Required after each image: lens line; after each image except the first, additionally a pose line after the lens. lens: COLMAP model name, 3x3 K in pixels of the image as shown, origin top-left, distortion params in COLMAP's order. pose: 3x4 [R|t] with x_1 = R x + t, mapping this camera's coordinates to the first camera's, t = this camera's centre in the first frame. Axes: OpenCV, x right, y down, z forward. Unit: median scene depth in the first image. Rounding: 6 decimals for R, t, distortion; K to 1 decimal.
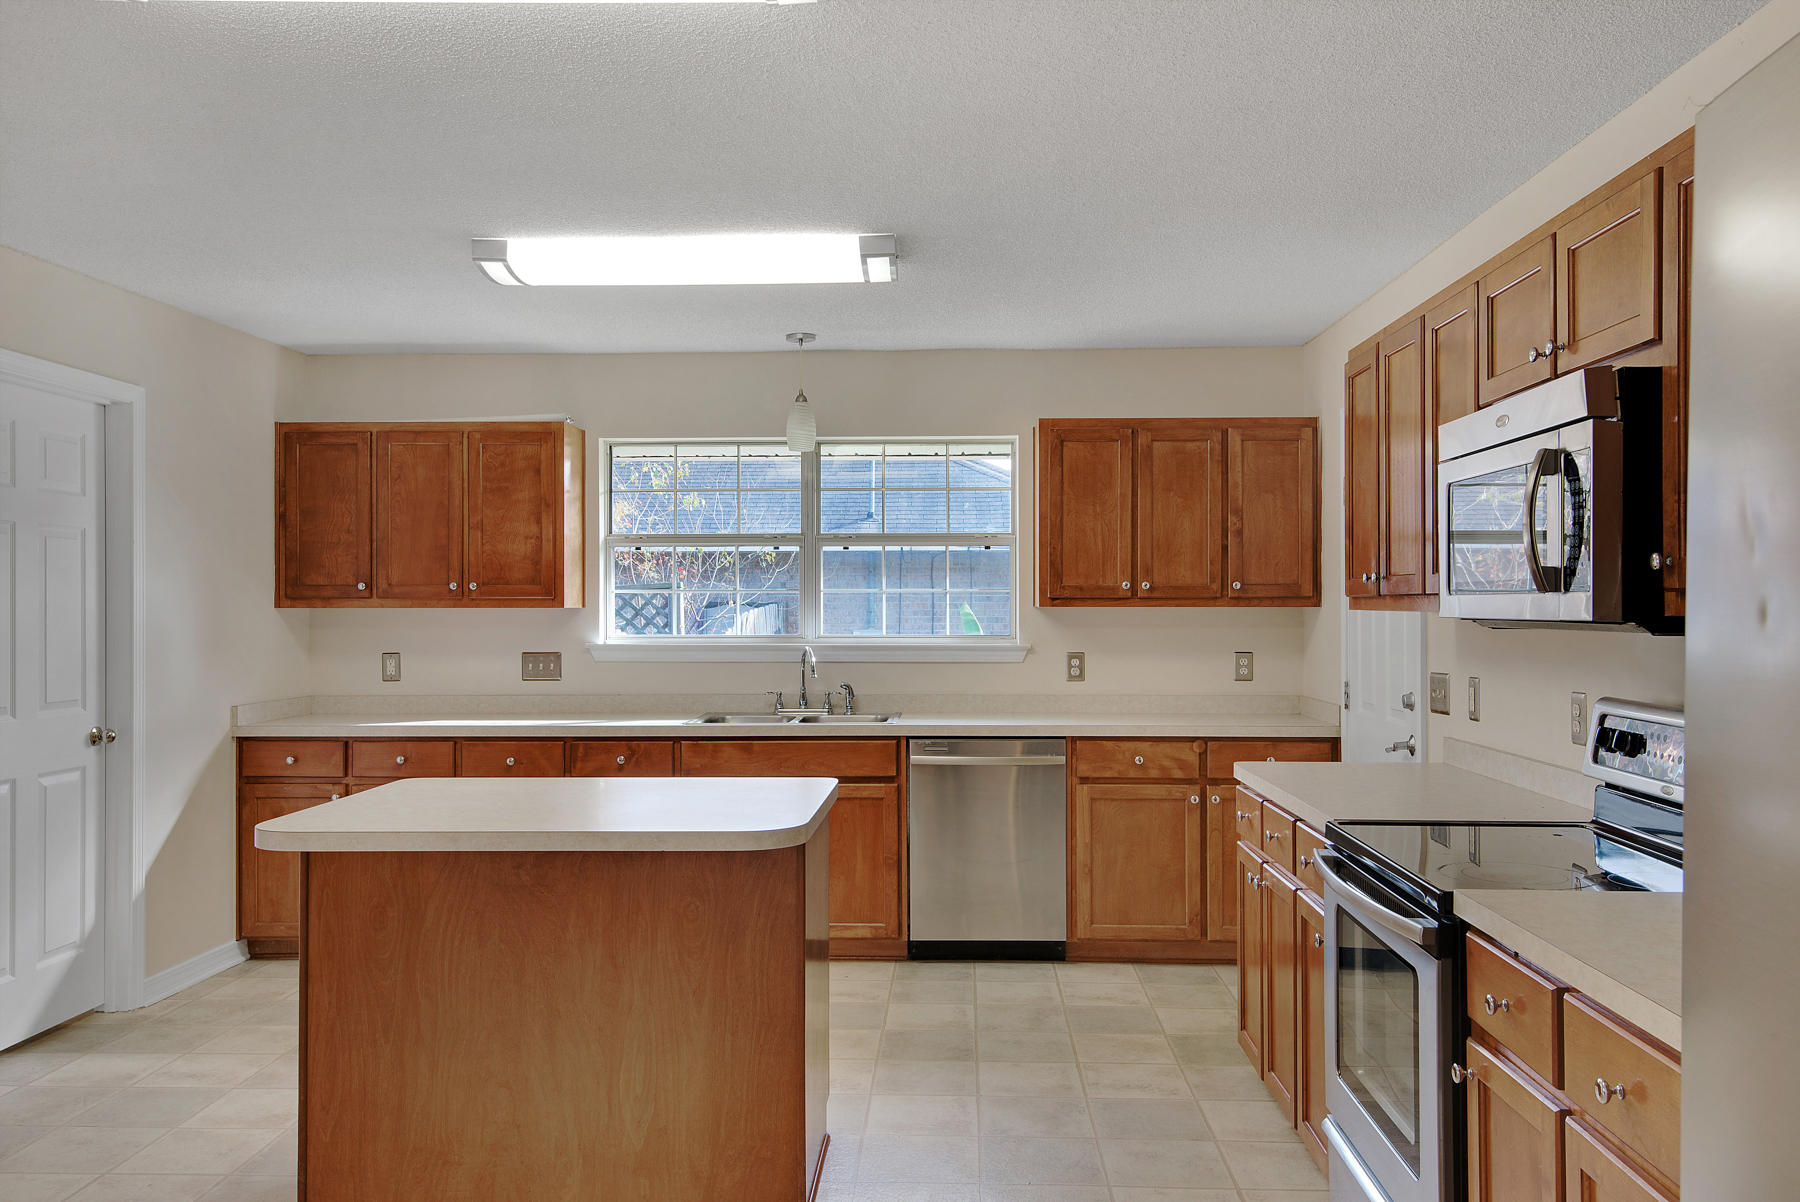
lens RADIAL K [[1414.6, 0, 900.0], [0, 1414.6, 601.0], [0, 0, 1]] dist [0.008664, -0.006157]
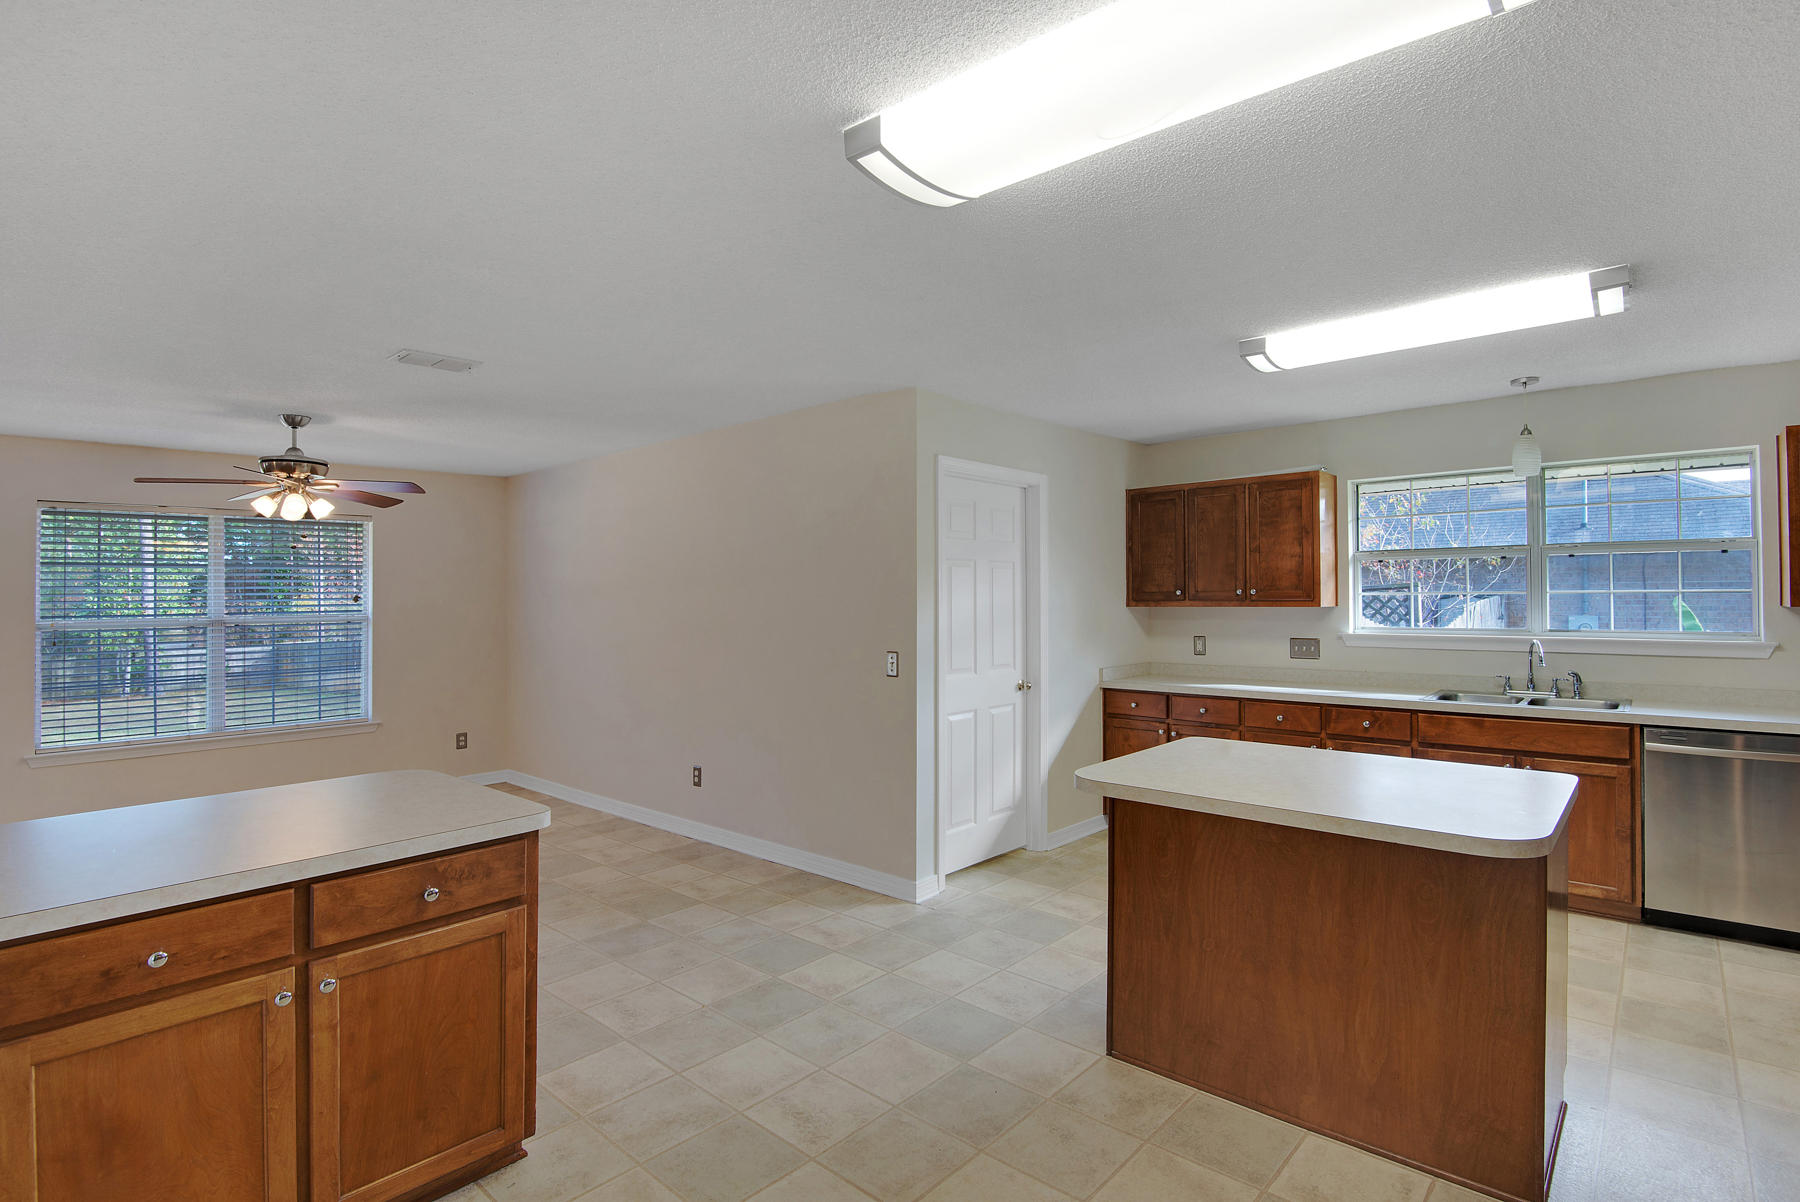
lens RADIAL K [[850.9, 0, 920.3], [0, 850.9, 592.1], [0, 0, 1]] dist [-0.015301, -0.025550]
pose [[0.772249, -0.009159, -0.635254, -0.017183], [0.008509, 0.999956, -0.004074, -0.009720], [0.635263, -0.002259, 0.772293, 0.127277]]
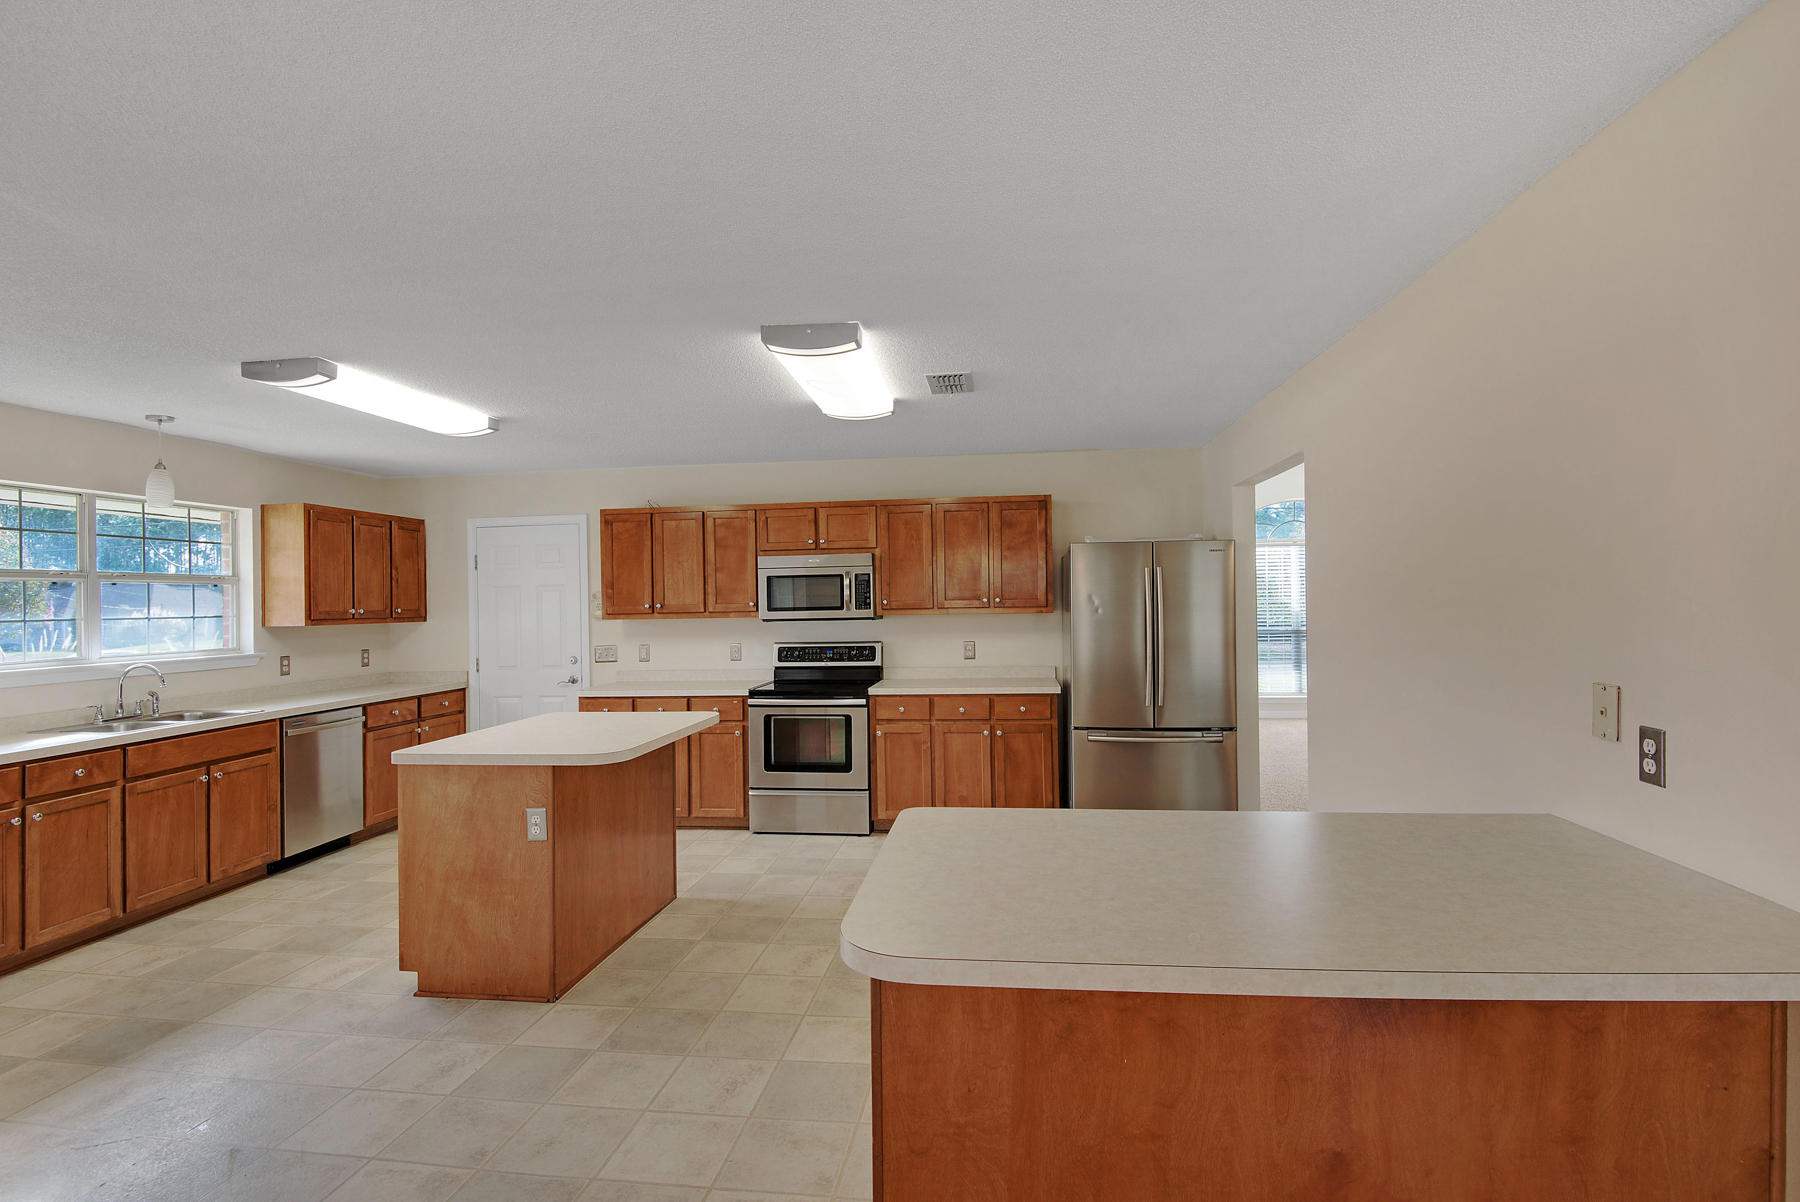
lens RADIAL K [[869.7, 0, 903.7], [0, 869.7, 593.3], [0, 0, 1]] dist [-0.020281, -0.001533]
pose [[0.096887, 0.006064, 0.995277, -0.768805], [0.019105, 0.999786, -0.007952, -0.011604], [-0.995112, 0.019785, 0.096751, 0.266549]]
